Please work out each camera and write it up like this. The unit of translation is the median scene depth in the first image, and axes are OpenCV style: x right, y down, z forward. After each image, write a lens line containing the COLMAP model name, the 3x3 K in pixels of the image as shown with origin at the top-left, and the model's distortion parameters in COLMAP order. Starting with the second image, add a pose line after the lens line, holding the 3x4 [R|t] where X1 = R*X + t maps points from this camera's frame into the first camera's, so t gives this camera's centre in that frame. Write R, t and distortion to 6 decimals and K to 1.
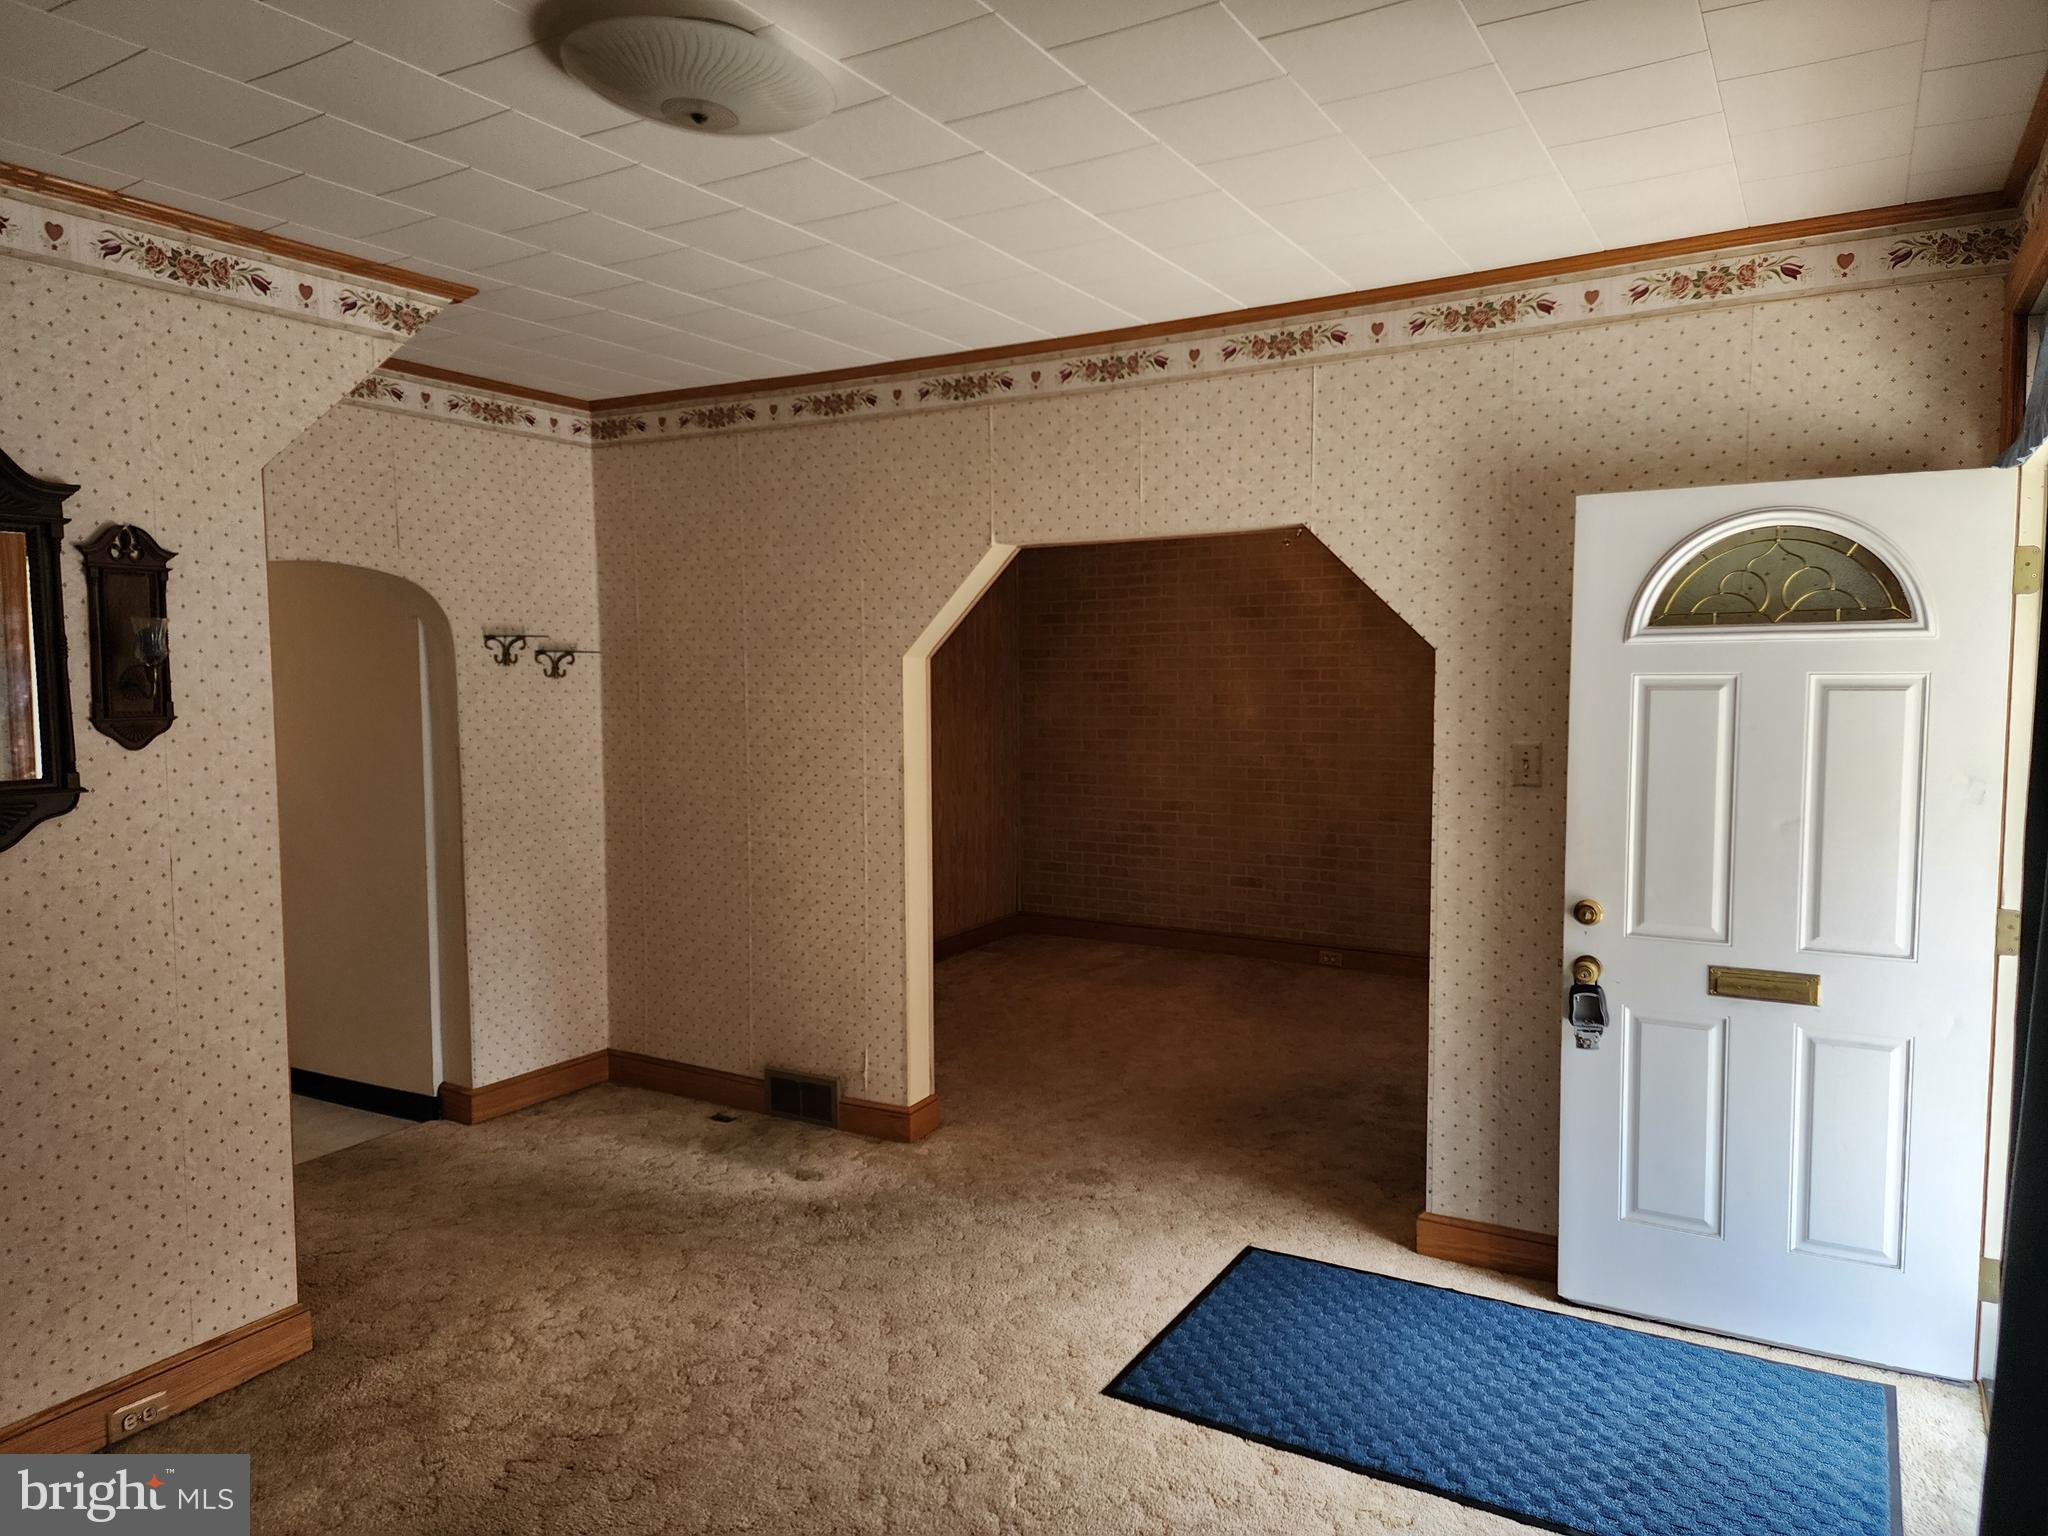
lens RADIAL K [[1345.2, 0, 1024.0], [0, 1345.2, 768.0], [0, 0, 1]] dist [0.077063, -0.068310]
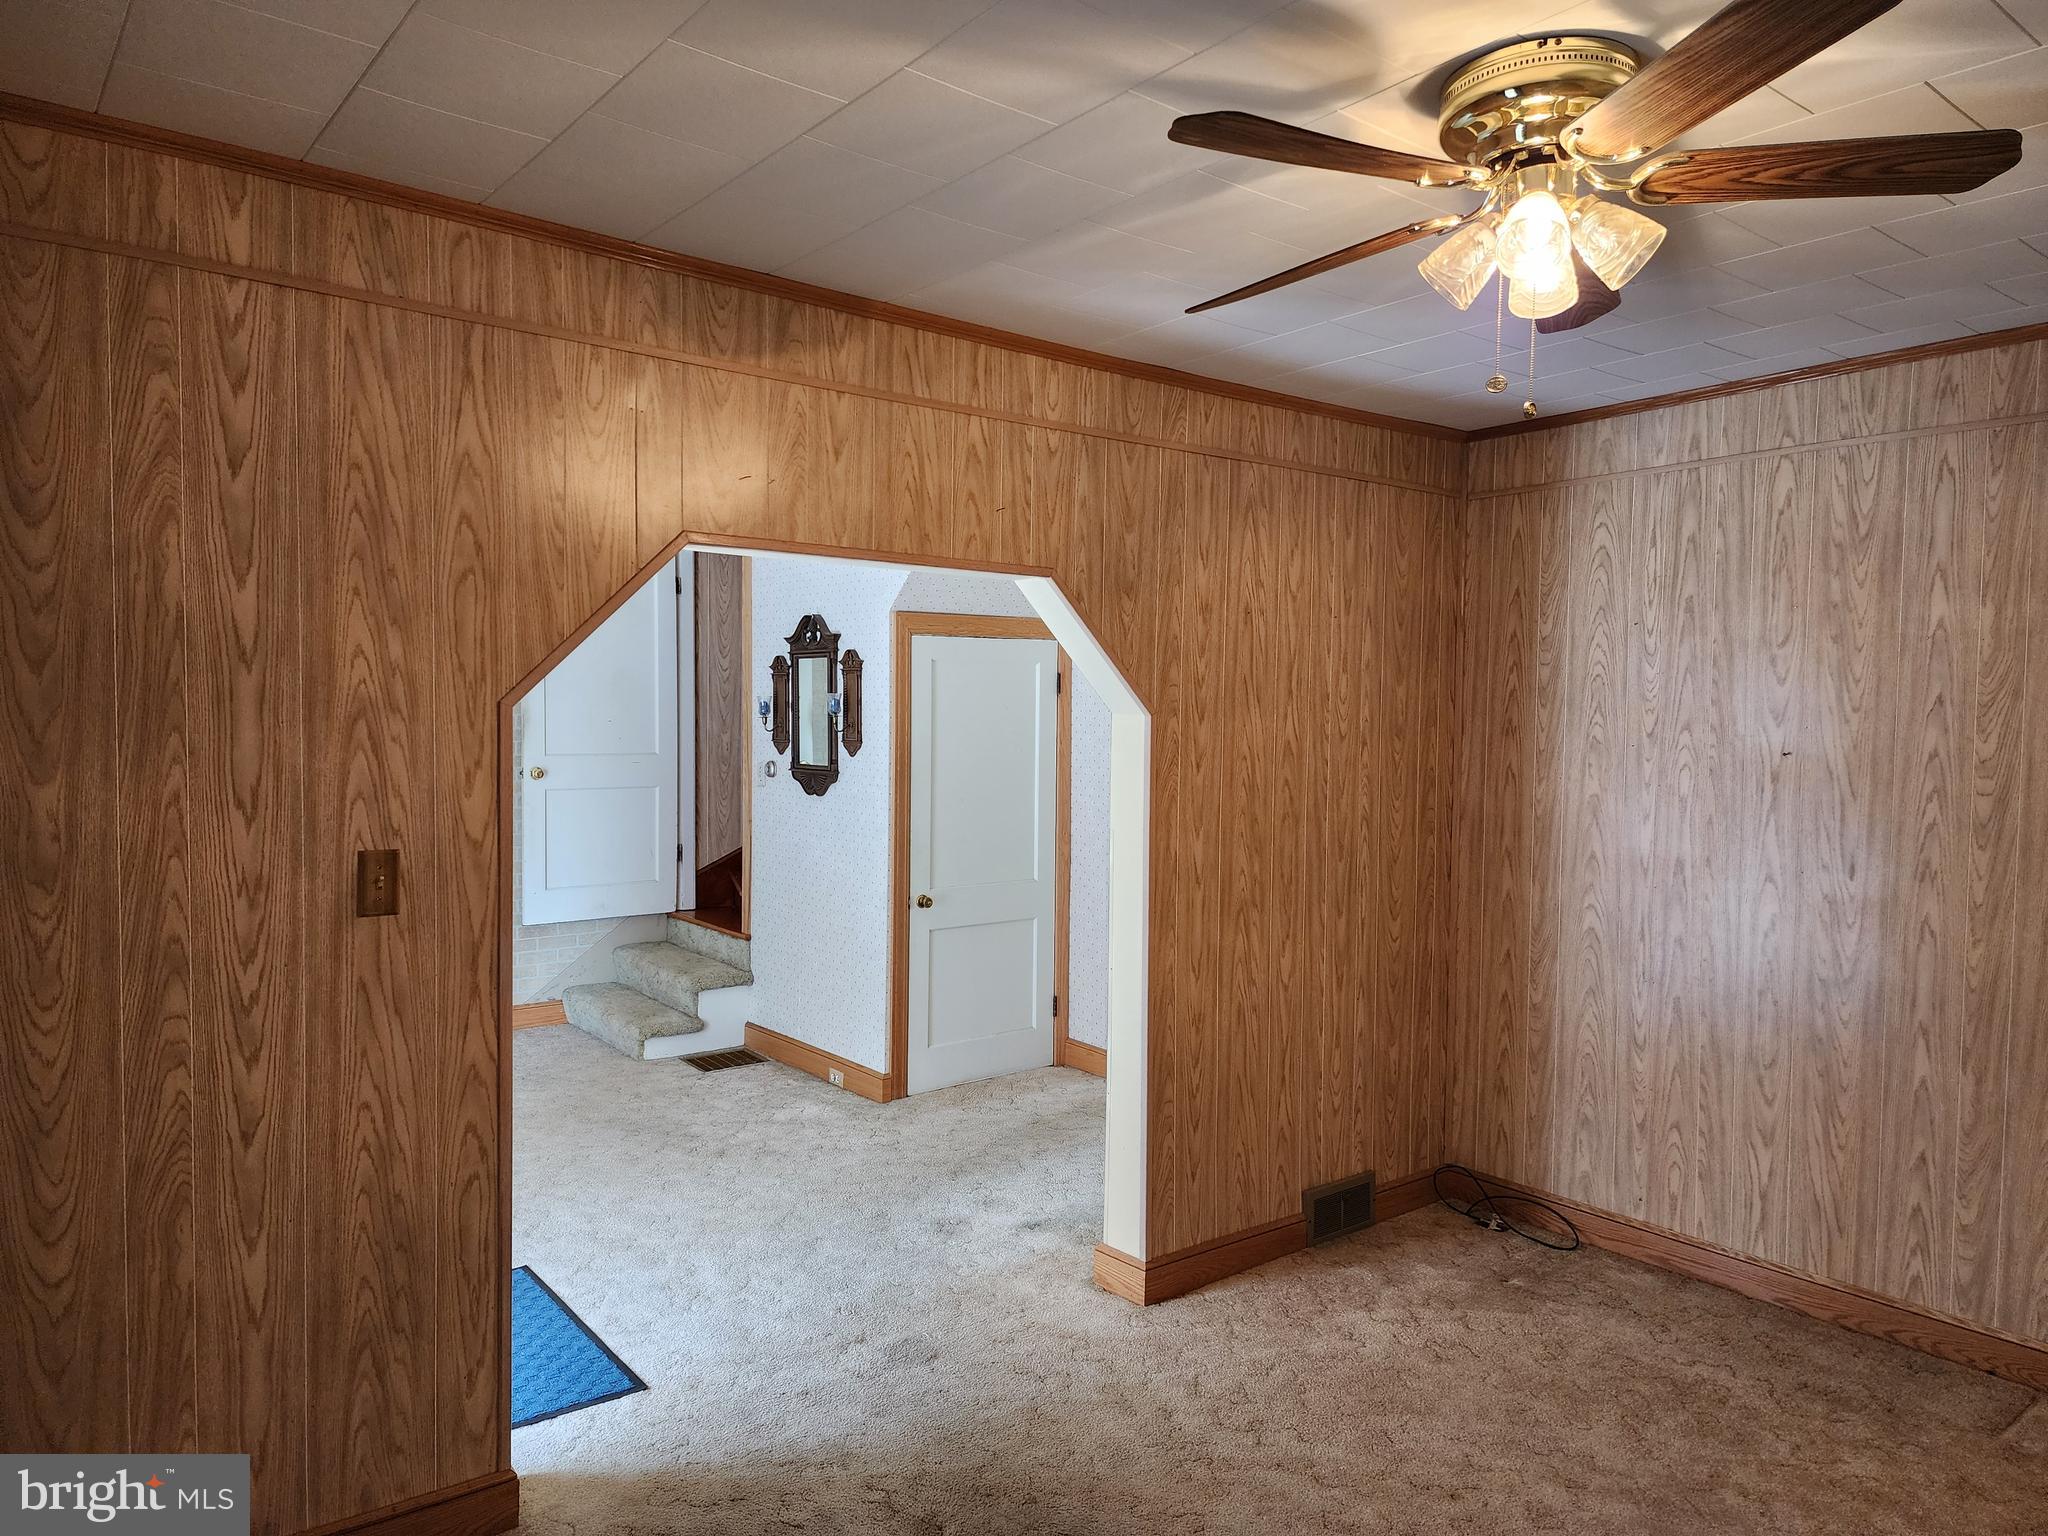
lens RADIAL K [[1355.0, 0, 1027.7], [0, 1355.0, 776.2], [0, 0, 1]] dist [0.080507, -0.075068]
pose [[-0.371048, 0.041572, -0.927683, 0.646576], [-0.085537, 0.993220, 0.078721, -0.094342], [0.924666, 0.108560, -0.364976, 1.113844]]
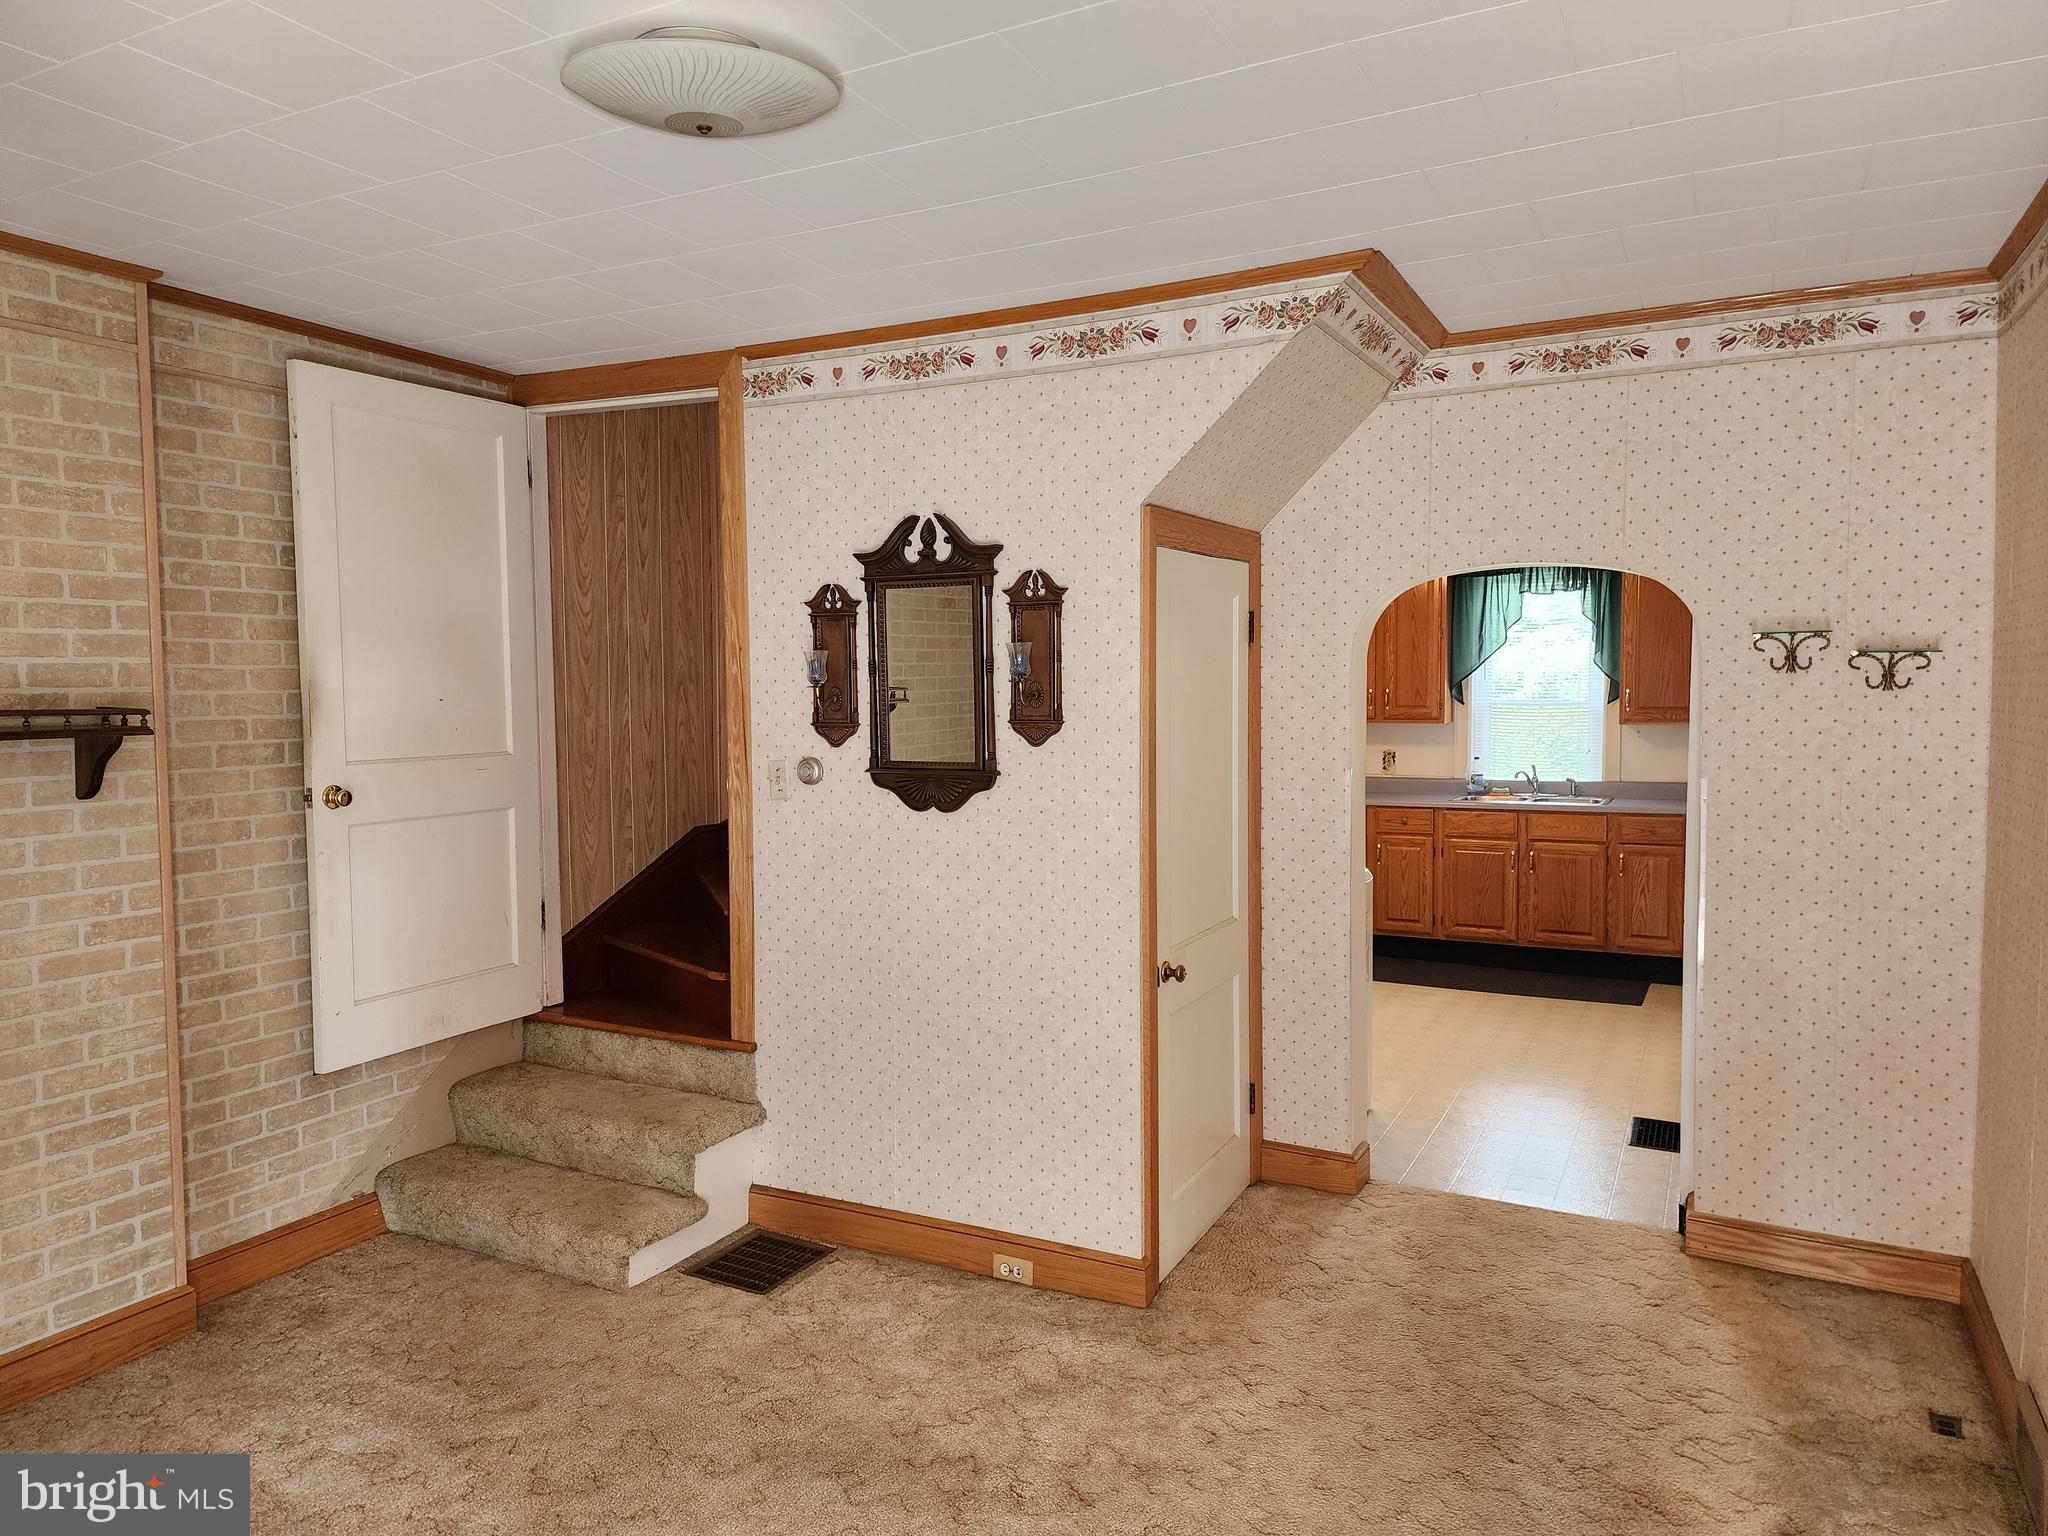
lens RADIAL K [[1385.0, 0, 1024.0], [0, 1385.0, 768.0], [0, 0, 1]] dist [0.073768, -0.096556]
pose [[0.025478, 0.062815, -0.997700, 0.351458], [-0.067914, 0.995827, 0.060963, -0.039562], [0.997366, 0.066205, 0.029638, 0.531126]]
